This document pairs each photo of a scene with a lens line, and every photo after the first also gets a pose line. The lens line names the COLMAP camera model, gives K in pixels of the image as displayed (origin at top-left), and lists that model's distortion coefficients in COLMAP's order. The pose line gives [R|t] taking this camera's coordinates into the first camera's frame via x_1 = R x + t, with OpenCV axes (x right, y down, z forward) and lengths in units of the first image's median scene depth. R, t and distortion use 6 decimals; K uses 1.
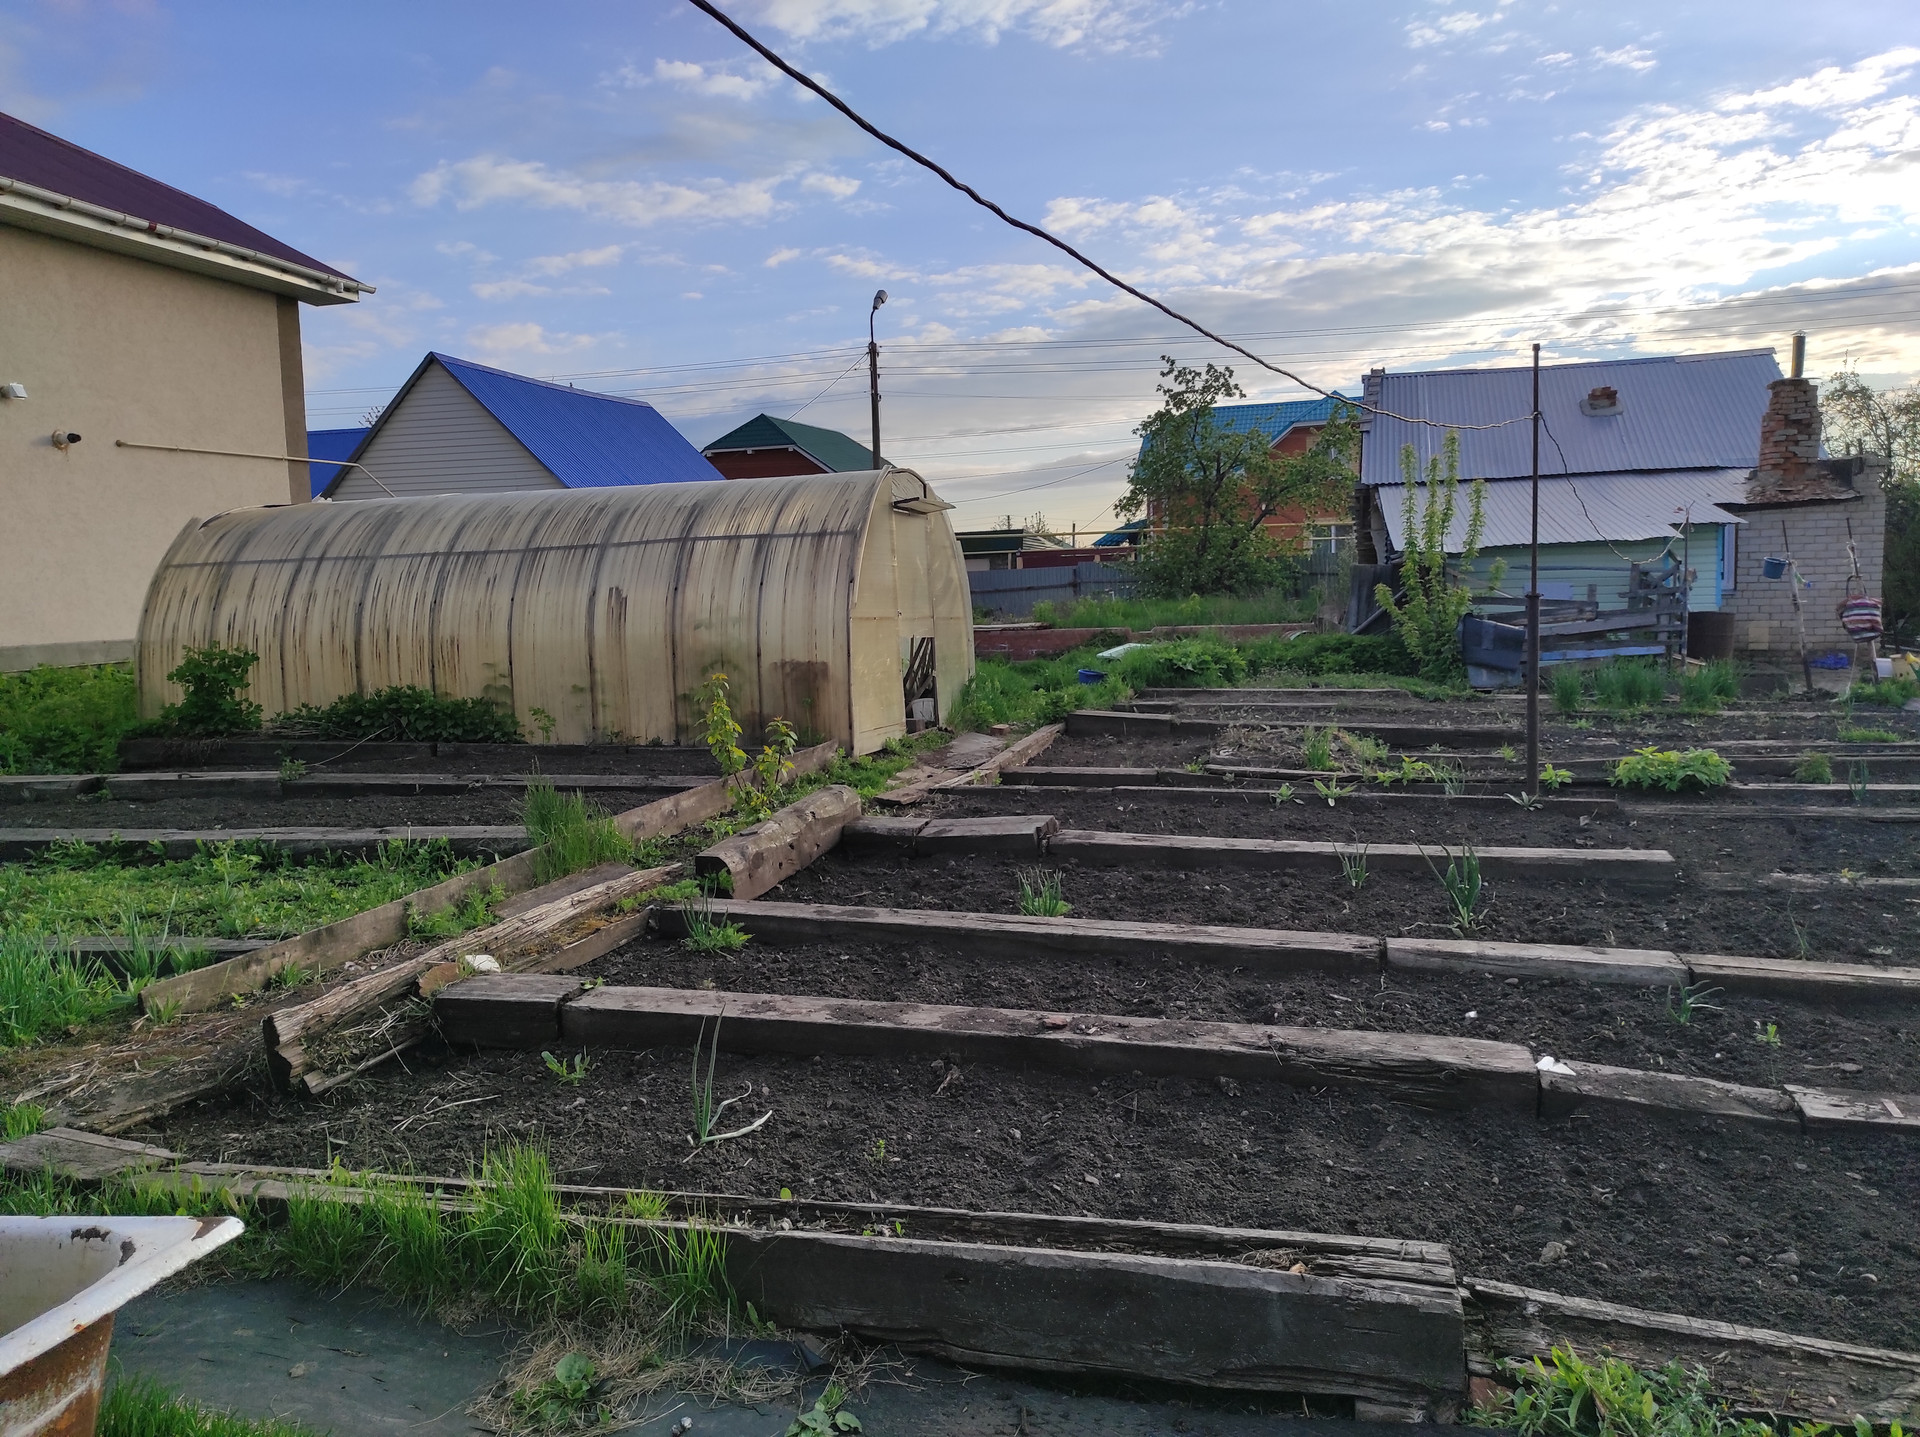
lens RADIAL K [[1429.3, 0, 960.0], [0, 1429.3, 718.5], [0, 0, 1]] dist [0.087511, -0.071968]
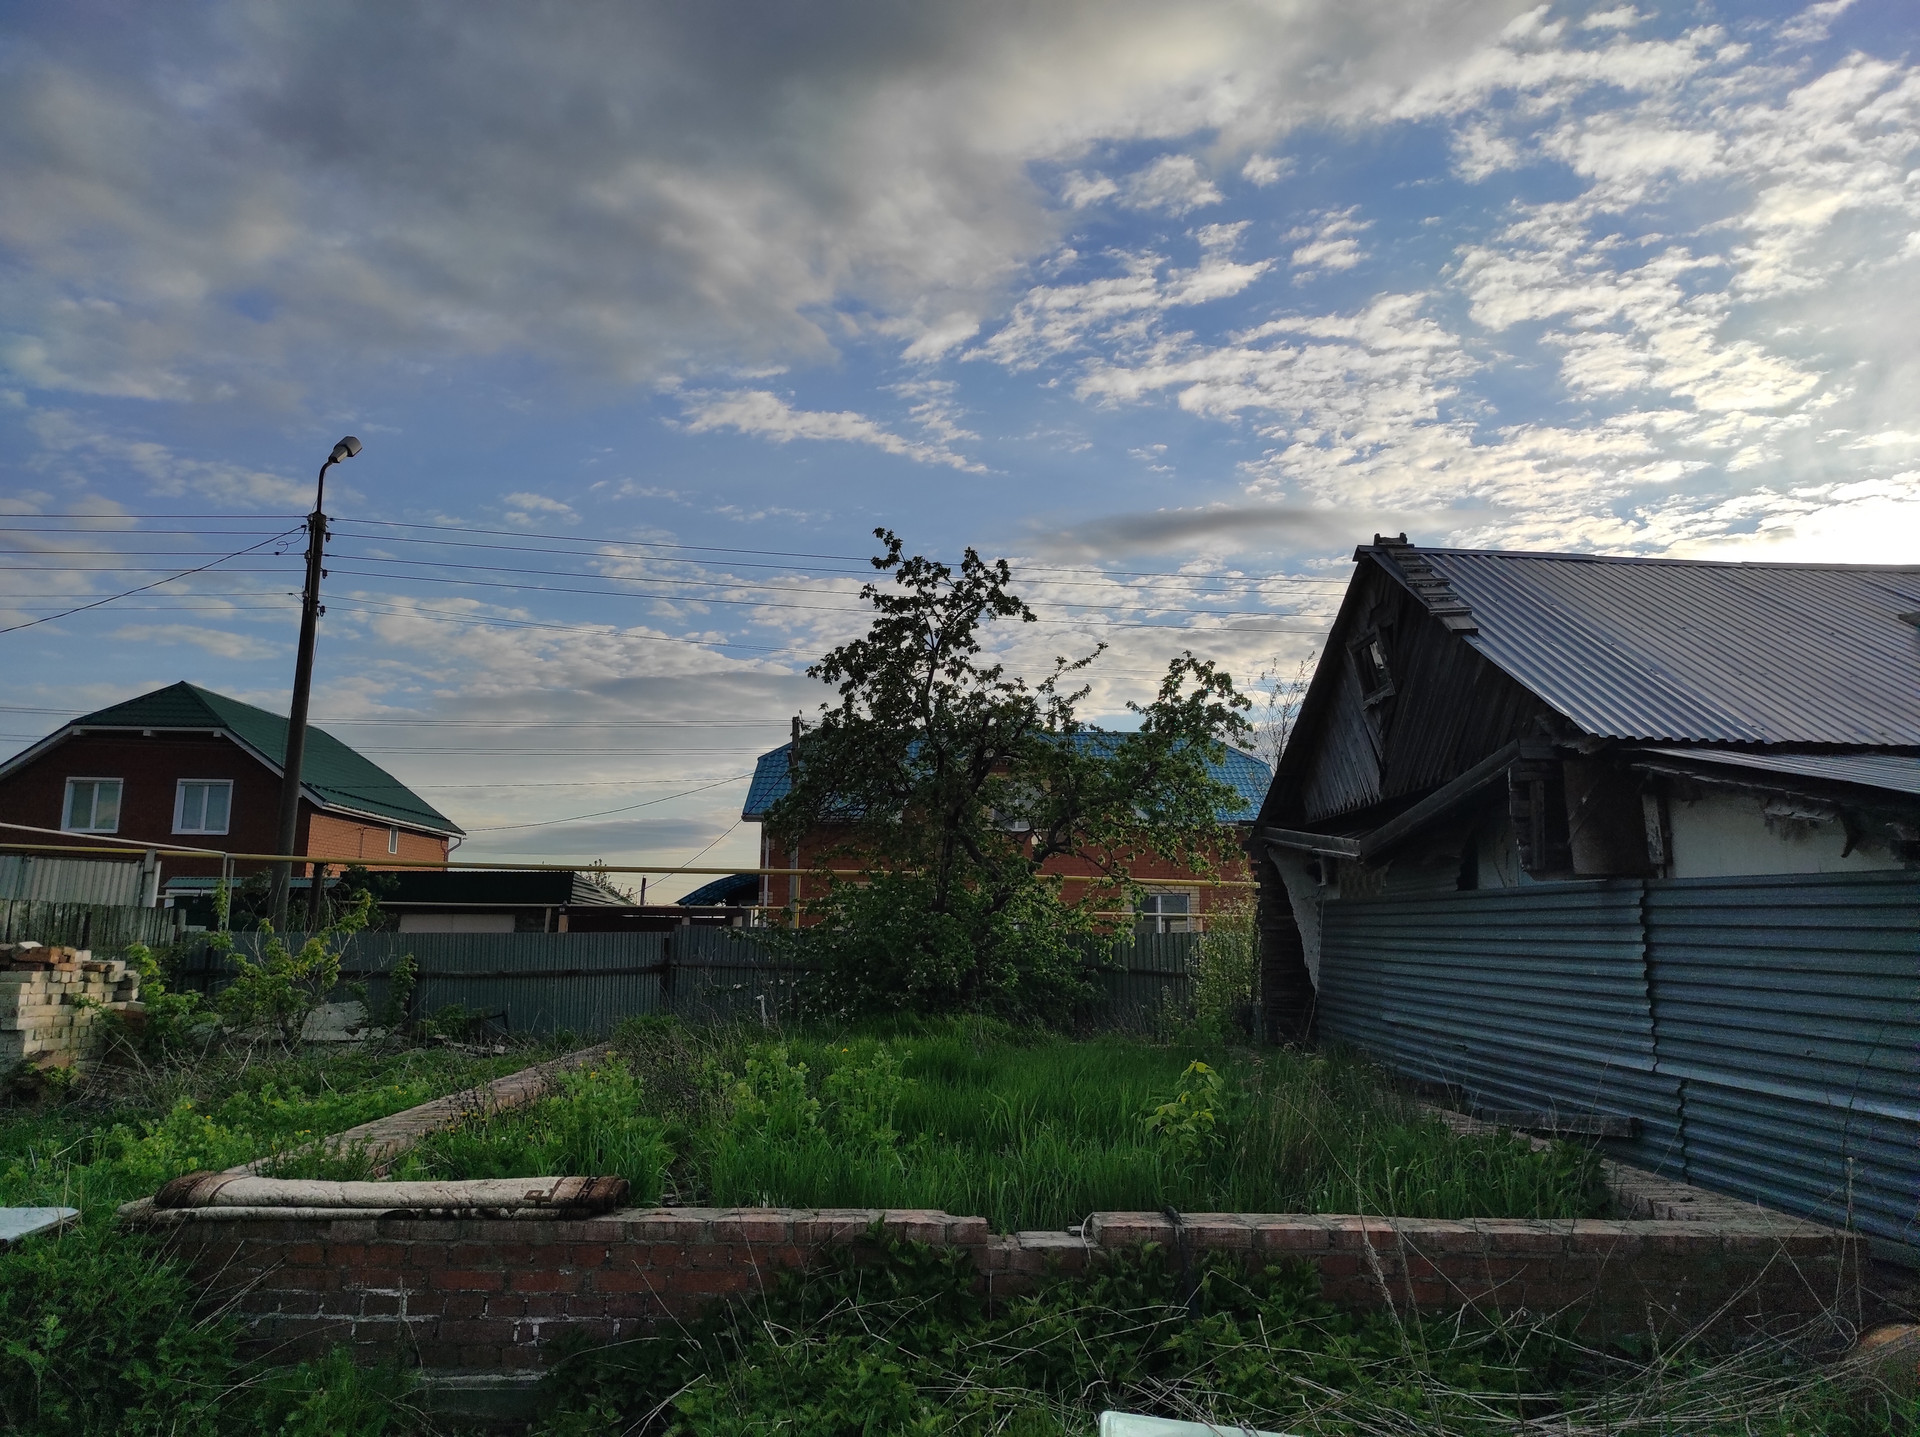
lens RADIAL K [[1429.3, 0, 960.0], [0, 1429.3, 718.5], [0, 0, 1]] dist [0.087511, -0.071968]
pose [[0.953916, 0.096785, 0.284036, 0.098759], [-0.020520, 0.965380, -0.260038, -0.179098], [-0.299370, 0.242226, 0.922878, 1.740803]]
